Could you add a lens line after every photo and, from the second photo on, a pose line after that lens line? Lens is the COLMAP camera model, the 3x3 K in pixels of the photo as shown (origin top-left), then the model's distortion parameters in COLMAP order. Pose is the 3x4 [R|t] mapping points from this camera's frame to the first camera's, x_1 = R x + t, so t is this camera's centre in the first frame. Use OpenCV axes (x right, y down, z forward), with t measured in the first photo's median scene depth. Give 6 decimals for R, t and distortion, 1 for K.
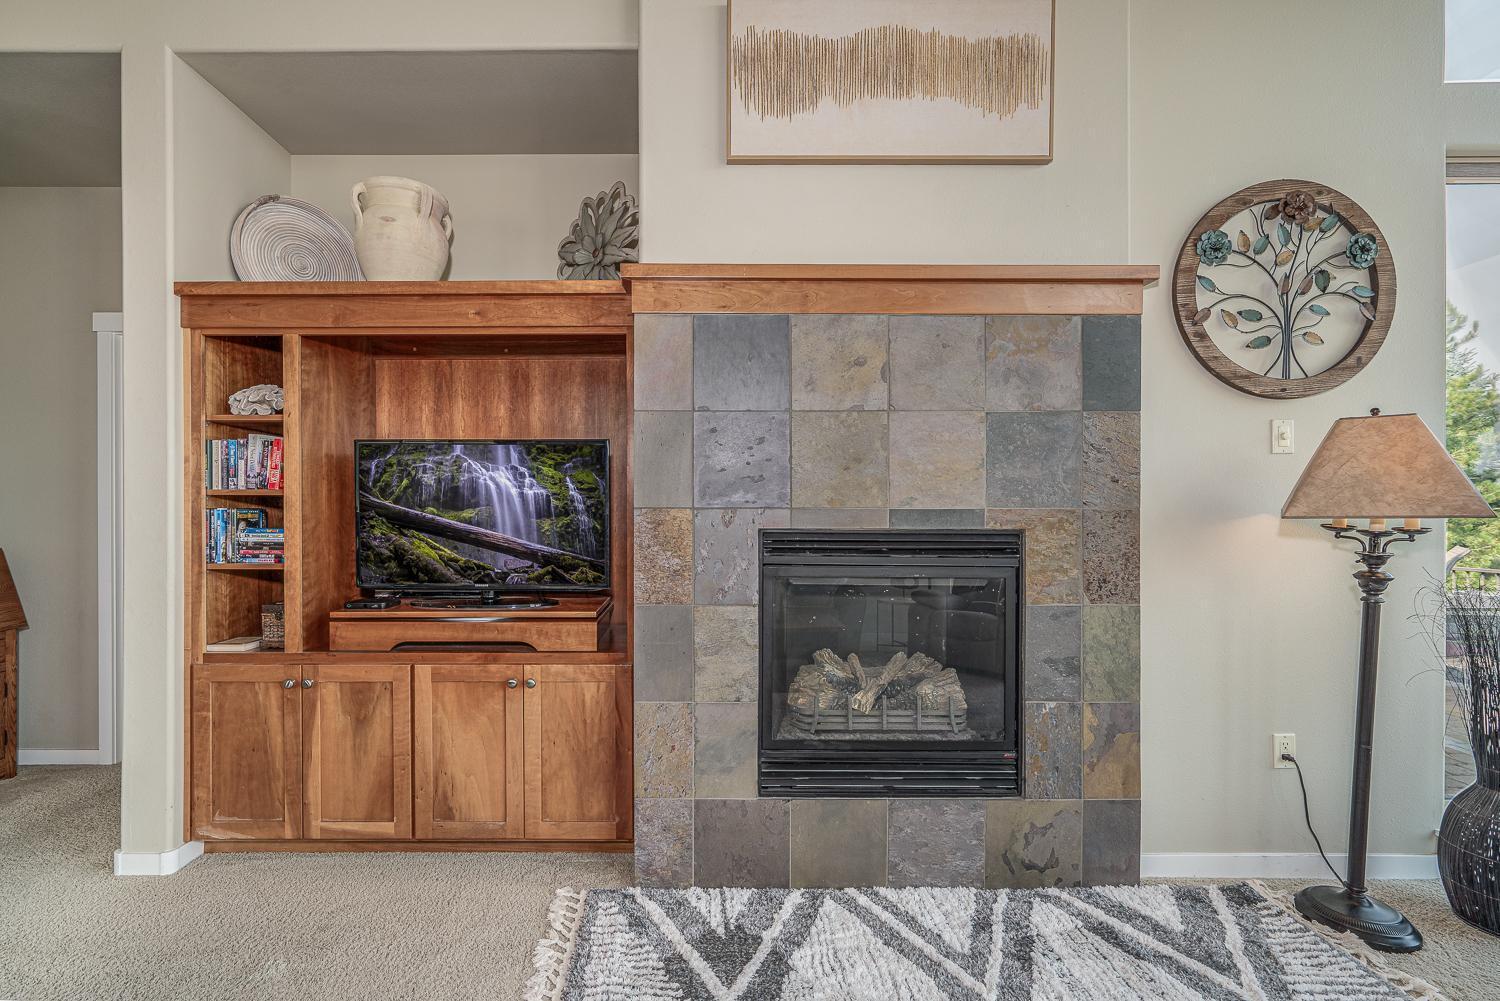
lens RADIAL K [[718.8, 0, 680.8], [0, 718.8, 513.2], [0, 0, 1]] dist [0.001825, -0.001258]
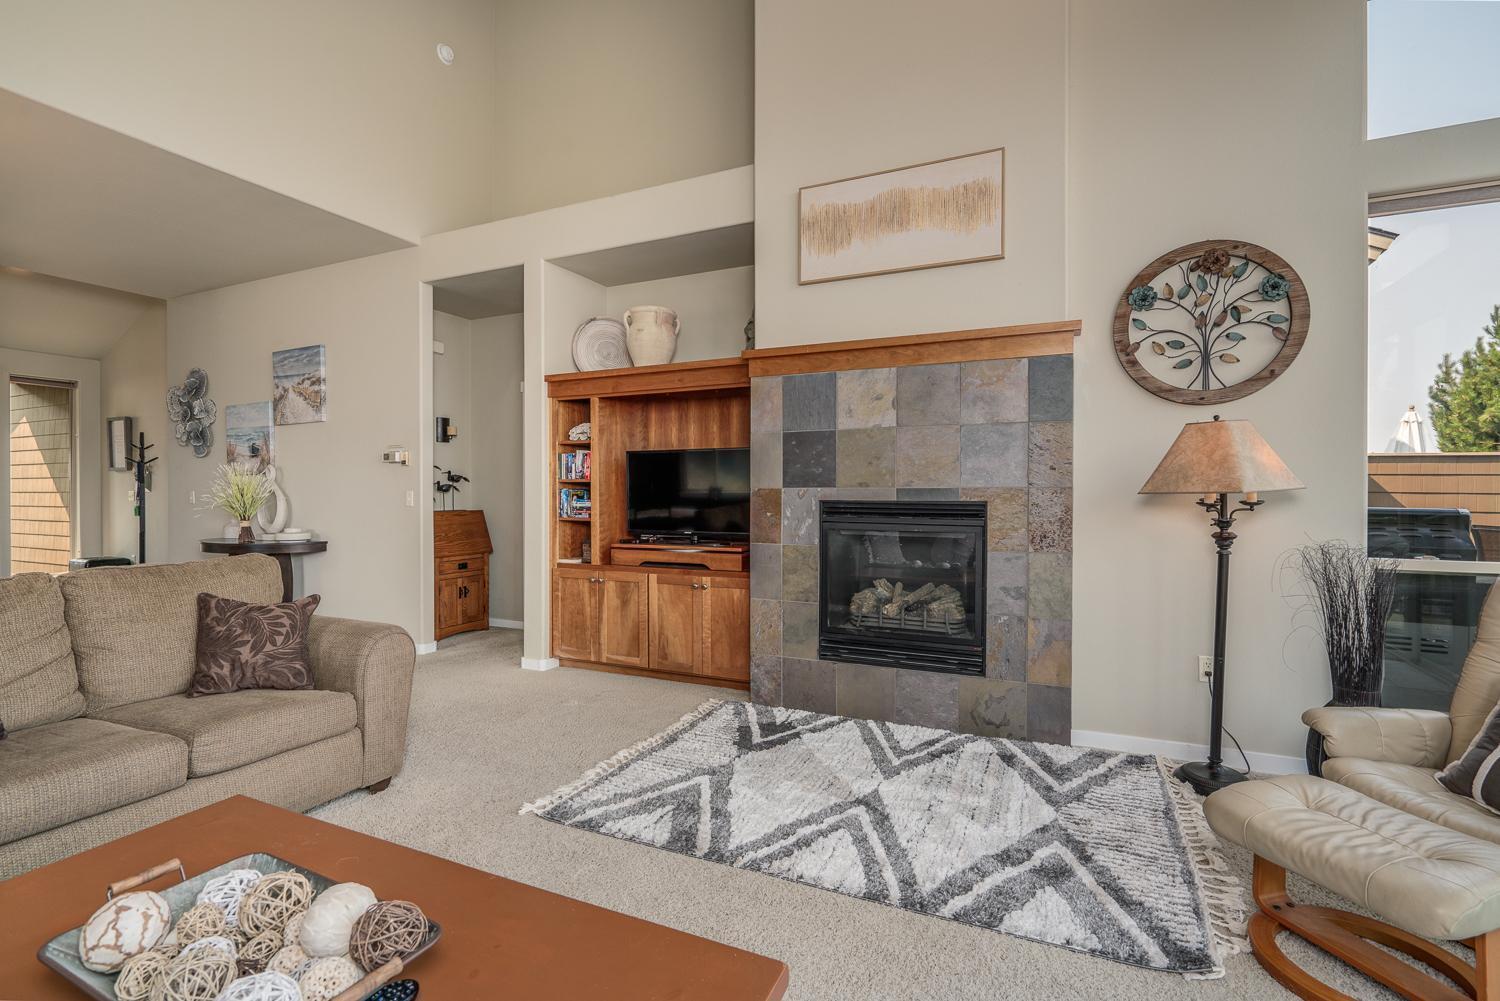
lens RADIAL K [[687.5, 0, 726.0], [0, 687.5, 500.5], [0, 0, 1]] dist [-0.000163, 0.002098]
pose [[0.906979, 0.005151, -0.421144, 0.587084], [-0.001866, 0.999965, 0.008212, 0.009642], [0.421171, -0.006662, 0.906957, -0.548057]]
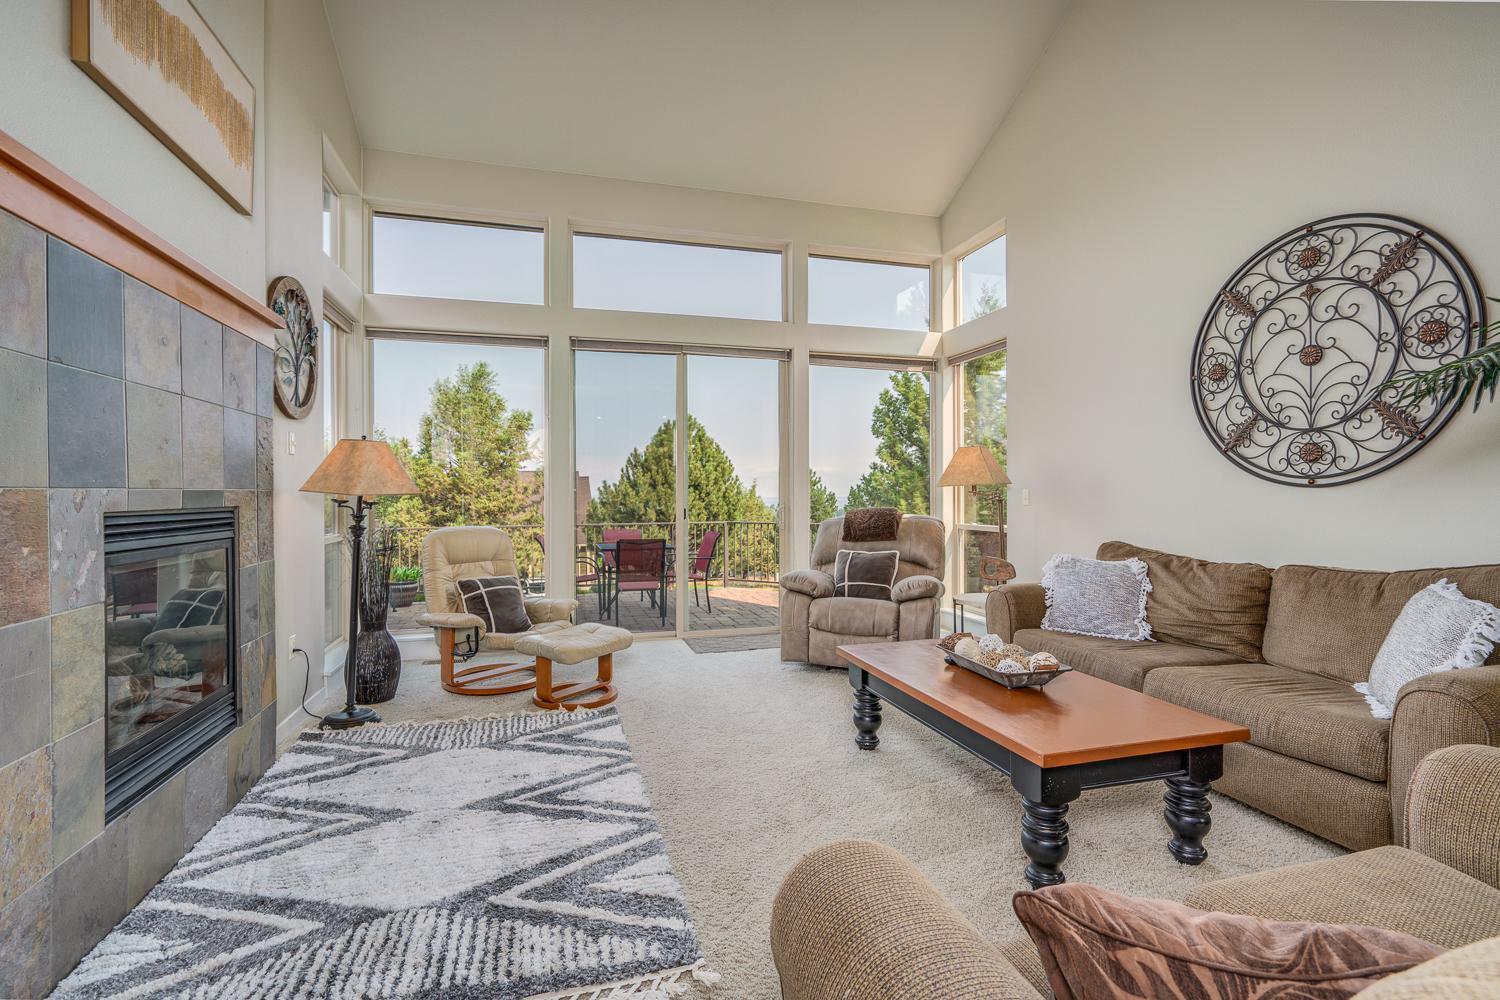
lens RADIAL K [[687.5, 0, 752.6], [0, 687.5, 490.7], [0, 0, 1]] dist [-0.000163, 0.002098]
pose [[-0.299151, 0.000833, 0.954205, -0.896605], [0.005367, 0.999985, 0.000810, -0.000469], [-0.954191, 0.005363, -0.299151, 0.508067]]
